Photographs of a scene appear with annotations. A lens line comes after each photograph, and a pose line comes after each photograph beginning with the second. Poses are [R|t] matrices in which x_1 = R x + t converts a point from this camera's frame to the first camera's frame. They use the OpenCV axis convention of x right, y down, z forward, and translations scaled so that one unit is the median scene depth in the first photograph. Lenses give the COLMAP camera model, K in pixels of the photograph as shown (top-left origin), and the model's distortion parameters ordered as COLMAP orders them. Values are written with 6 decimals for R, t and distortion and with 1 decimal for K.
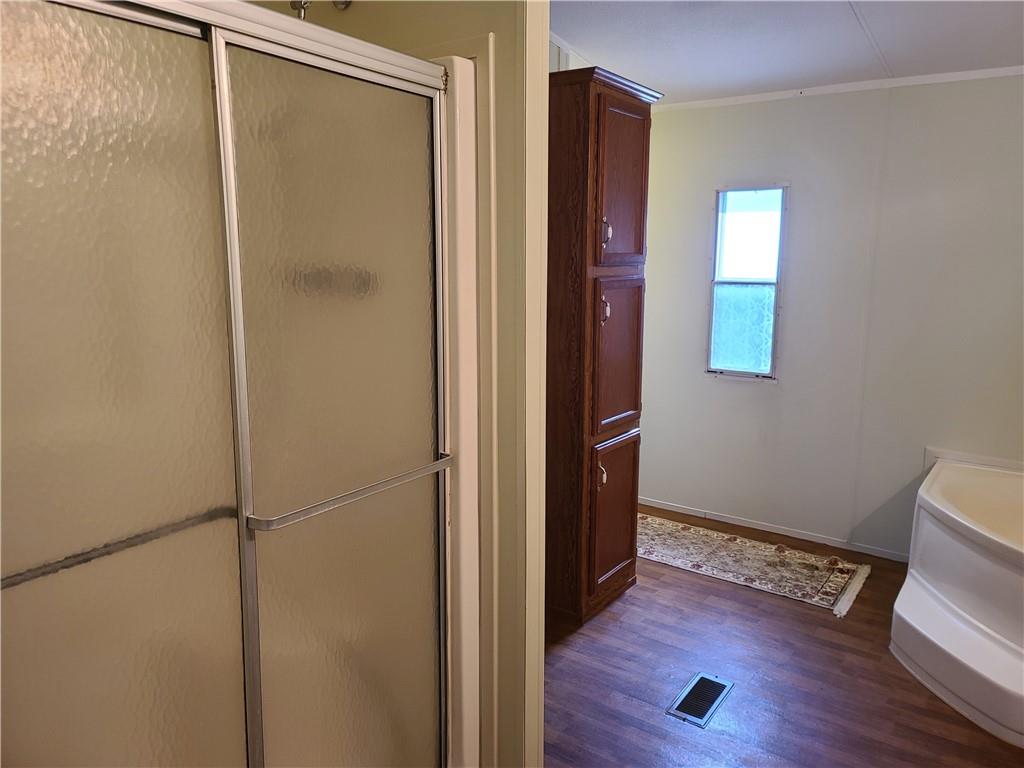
lens RADIAL K [[746.6, 0, 516.8], [0, 746.6, 387.5], [0, 0, 1]] dist [0.074062, -0.059277]
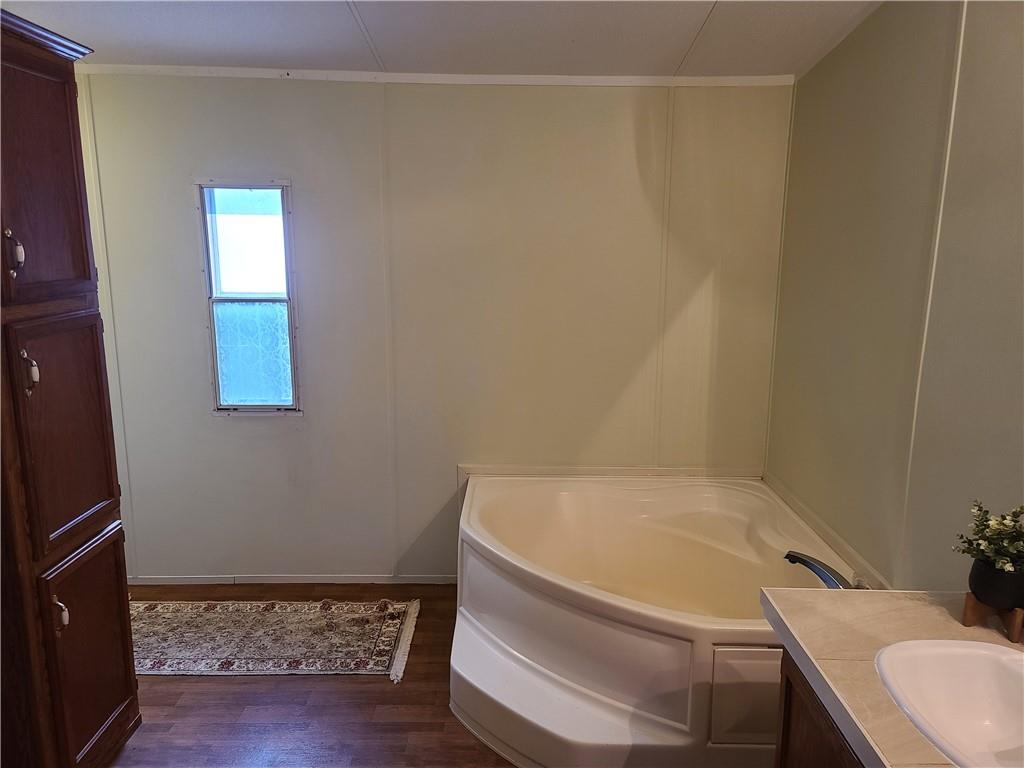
lens RADIAL K [[746.6, 0, 512.8], [0, 746.6, 384.3], [0, 0, 1]] dist [0.074062, -0.059277]
pose [[0.819545, -0.108640, 0.562622, 0.075194], [0.093375, 0.994059, 0.055933, -0.077651], [-0.565356, 0.006696, 0.824820, 0.186196]]
